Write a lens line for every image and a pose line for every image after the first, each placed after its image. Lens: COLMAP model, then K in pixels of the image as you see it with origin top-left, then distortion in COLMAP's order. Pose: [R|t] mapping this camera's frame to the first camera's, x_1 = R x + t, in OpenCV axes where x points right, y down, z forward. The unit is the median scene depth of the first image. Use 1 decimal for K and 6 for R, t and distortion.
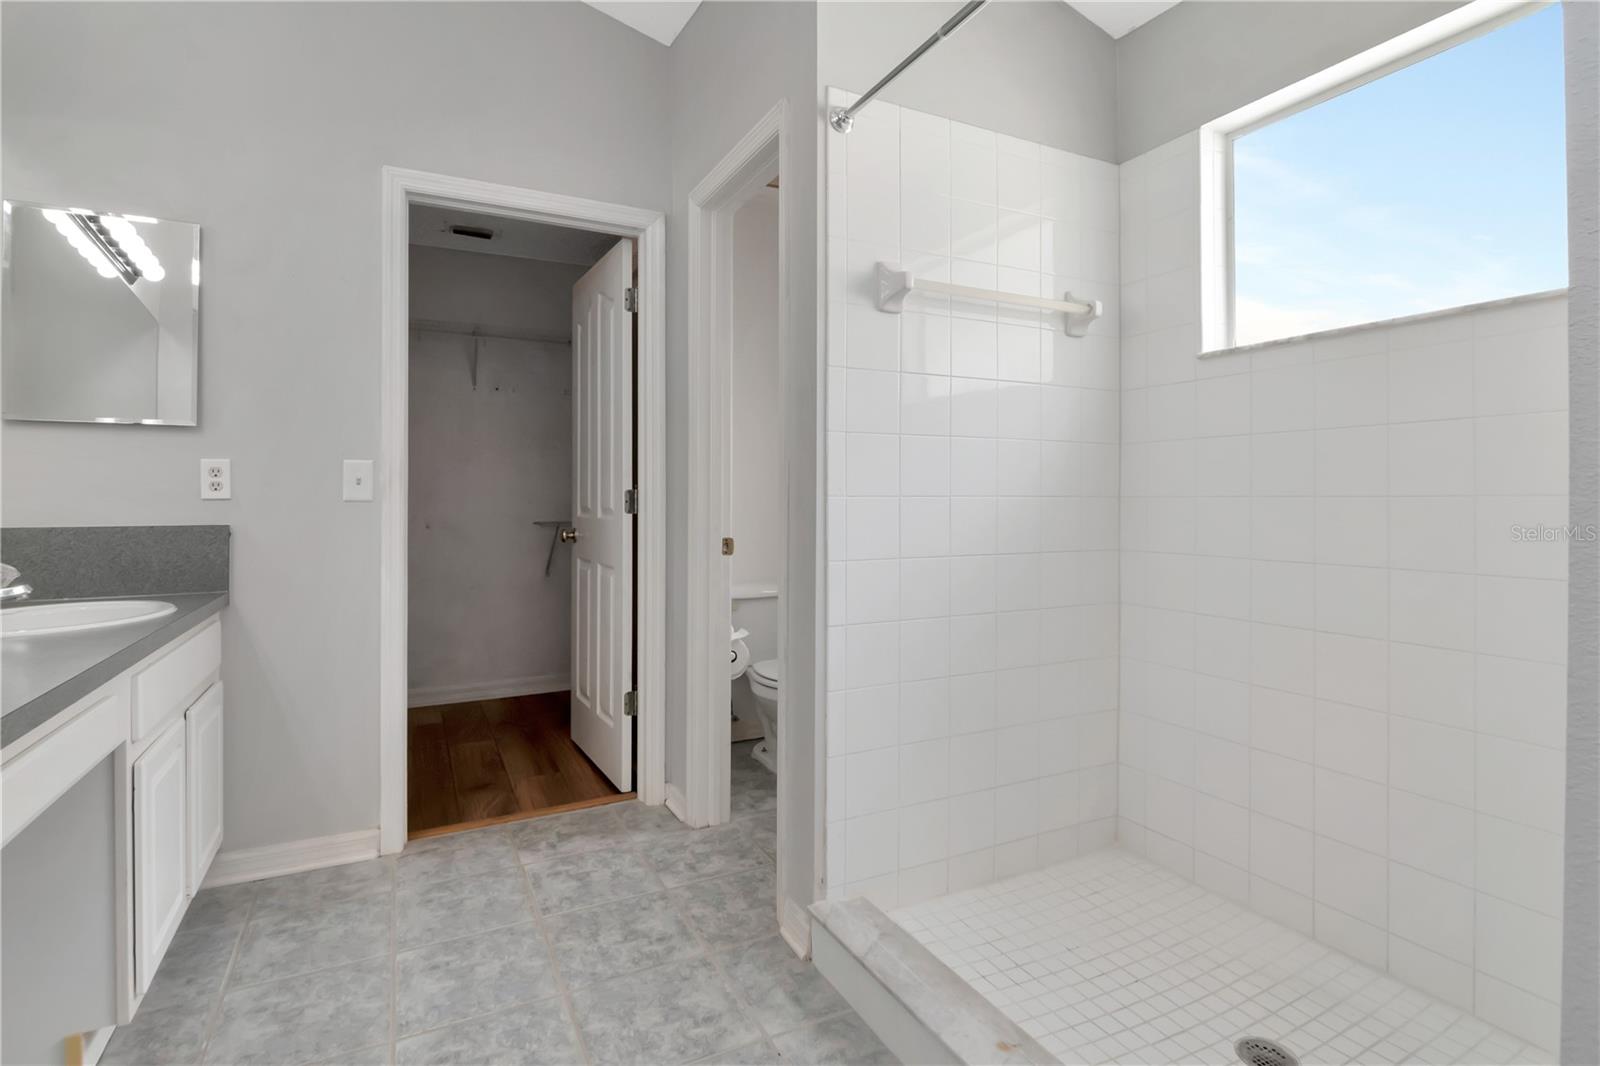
lens RADIAL K [[775.0, 0, 800.4], [0, 775.0, 527.6], [0, 0, 1]] dist [0.002963, -0.004750]
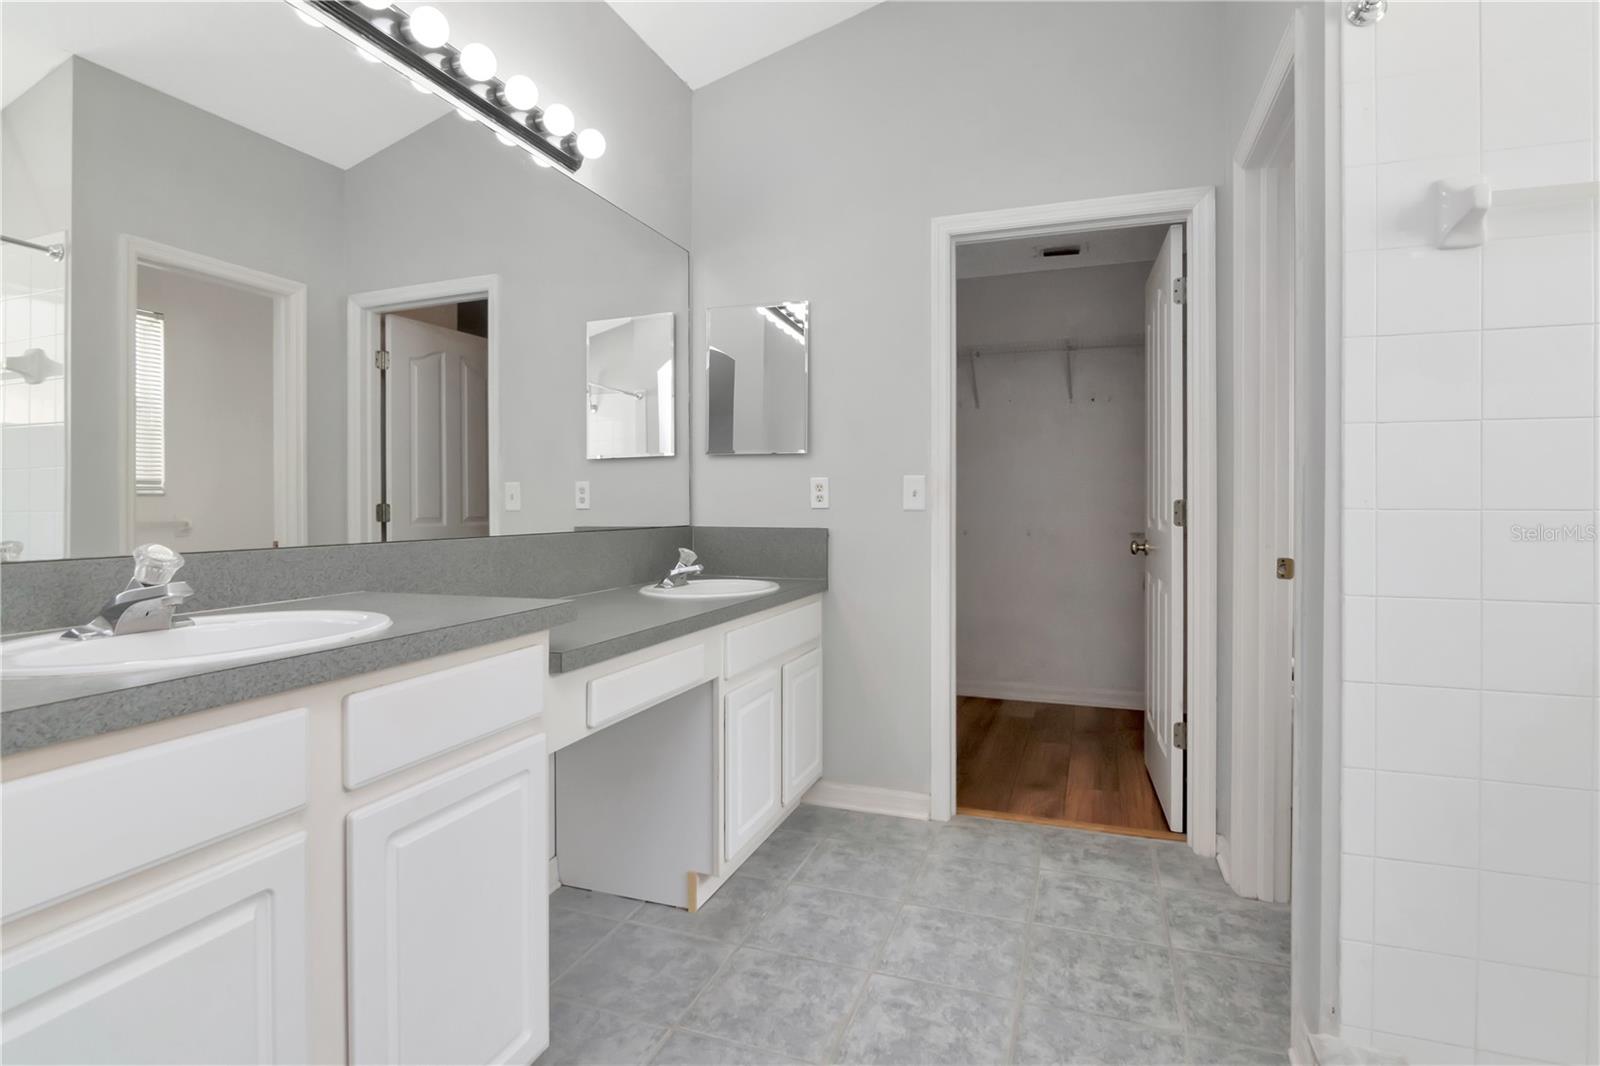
lens RADIAL K [[770.8, 0, 800.0], [0, 770.8, 533.0], [0, 0, 1]] dist [0.003124, -0.007467]
pose [[0.700743, 0.028066, -0.712862, 0.146832], [-0.031242, 0.999475, 0.008639, -0.005051], [0.712730, 0.016217, 0.701251, 0.065084]]
